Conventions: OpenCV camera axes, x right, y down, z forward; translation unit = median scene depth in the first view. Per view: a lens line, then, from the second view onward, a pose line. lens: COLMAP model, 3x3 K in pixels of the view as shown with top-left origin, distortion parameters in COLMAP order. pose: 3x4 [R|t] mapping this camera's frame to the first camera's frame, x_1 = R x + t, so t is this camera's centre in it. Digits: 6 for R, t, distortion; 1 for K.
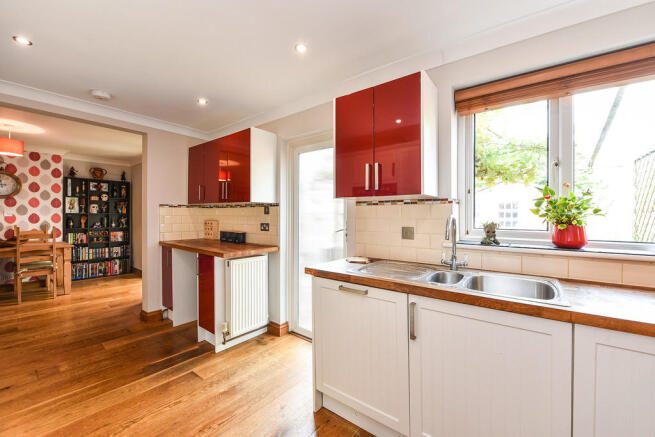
lens RADIAL K [[264.2, 0, 327.5], [0, 264.2, 218.5], [0, 0, 1]] dist [-0.001632, -0.000069]
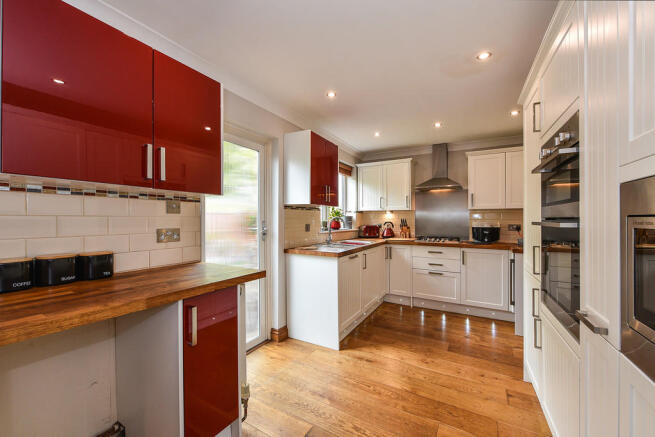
lens RADIAL K [[264.2, 0, 327.5], [0, 264.2, 218.5], [0, 0, 1]] dist [-0.001632, -0.000069]
pose [[-0.158323, -0.001869, 0.987386, -0.980608], [0.009542, 0.999949, 0.003423, -0.004435], [-0.987341, 0.009964, -0.158297, 0.846541]]
